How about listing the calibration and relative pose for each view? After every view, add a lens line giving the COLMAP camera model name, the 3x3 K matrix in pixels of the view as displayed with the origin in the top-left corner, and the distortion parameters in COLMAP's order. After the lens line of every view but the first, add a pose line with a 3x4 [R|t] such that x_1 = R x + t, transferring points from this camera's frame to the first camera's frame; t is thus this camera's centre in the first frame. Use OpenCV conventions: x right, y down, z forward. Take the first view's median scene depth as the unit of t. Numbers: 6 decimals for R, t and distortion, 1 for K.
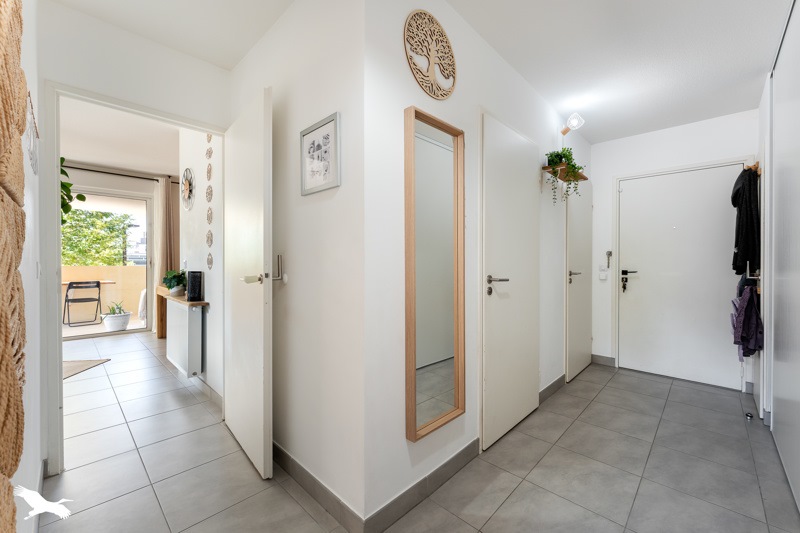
lens RADIAL K [[326.4, 0, 402.5], [0, 326.4, 265.4], [0, 0, 1]] dist [0.023350, 0.000480]
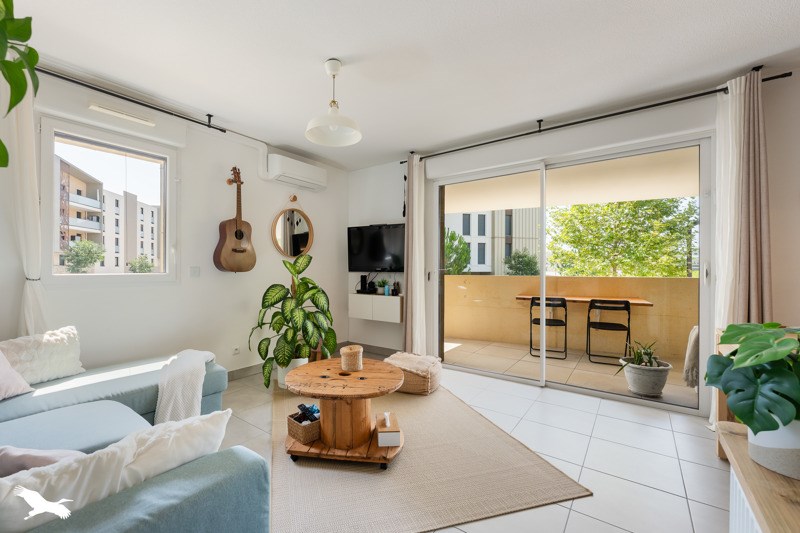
lens RADIAL K [[332.7, 0, 384.3], [0, 332.7, 269.1], [0, 0, 1]] dist [0.000192, -0.000078]
pose [[0.110226, -0.002817, -0.993903, -0.168403], [-0.010714, 0.999935, -0.004023, -0.004313], [0.993849, 0.011092, 0.110189, 0.241763]]
